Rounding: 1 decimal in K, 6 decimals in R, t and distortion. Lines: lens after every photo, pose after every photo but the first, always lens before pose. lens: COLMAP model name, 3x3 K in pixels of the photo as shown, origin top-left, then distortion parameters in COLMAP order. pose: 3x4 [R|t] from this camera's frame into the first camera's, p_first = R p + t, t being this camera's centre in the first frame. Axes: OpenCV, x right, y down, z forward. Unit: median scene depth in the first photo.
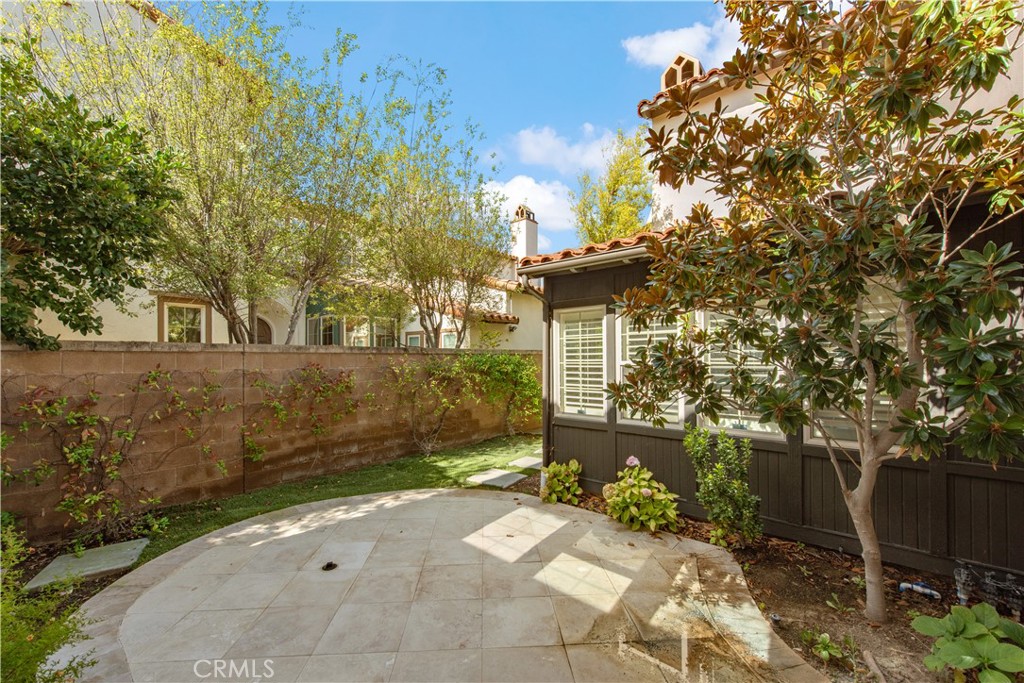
lens RADIAL K [[405.0, 0, 519.0], [0, 405.0, 349.1], [0, 0, 1]] dist [0.009791, -0.007305]
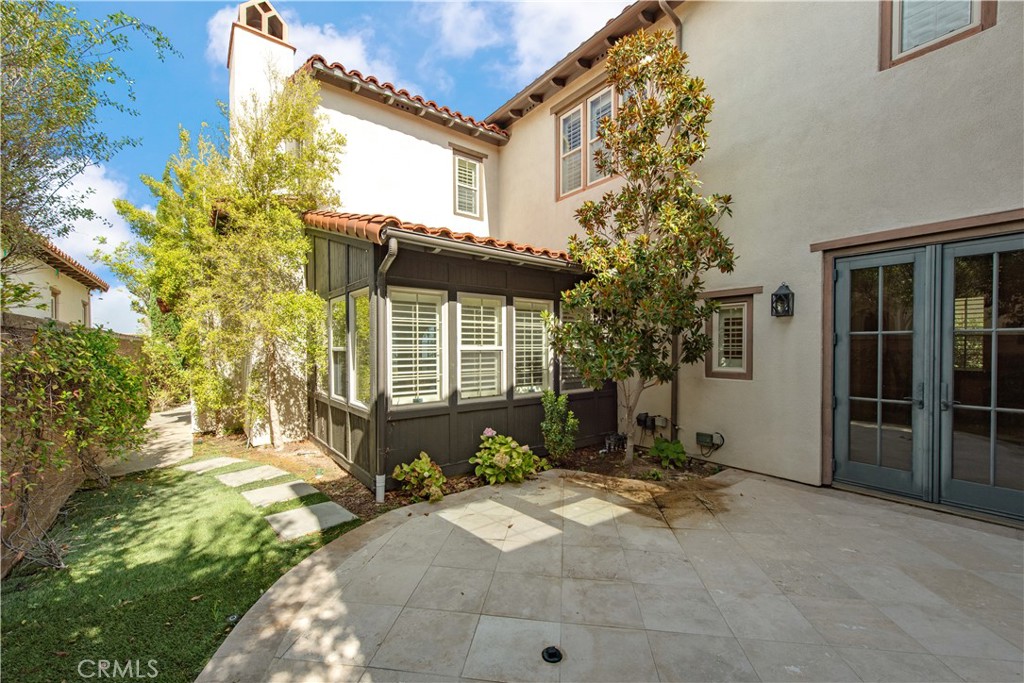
lens RADIAL K [[401.9, 0, 512.0], [0, 401.9, 341.5], [0, 0, 1]] dist [0.008957, -0.004973]
pose [[0.216749, 0.015770, 0.976100, -0.777985], [-0.023659, 0.999661, -0.010897, 0.025578], [-0.975941, -0.020732, 0.217049, 0.644689]]
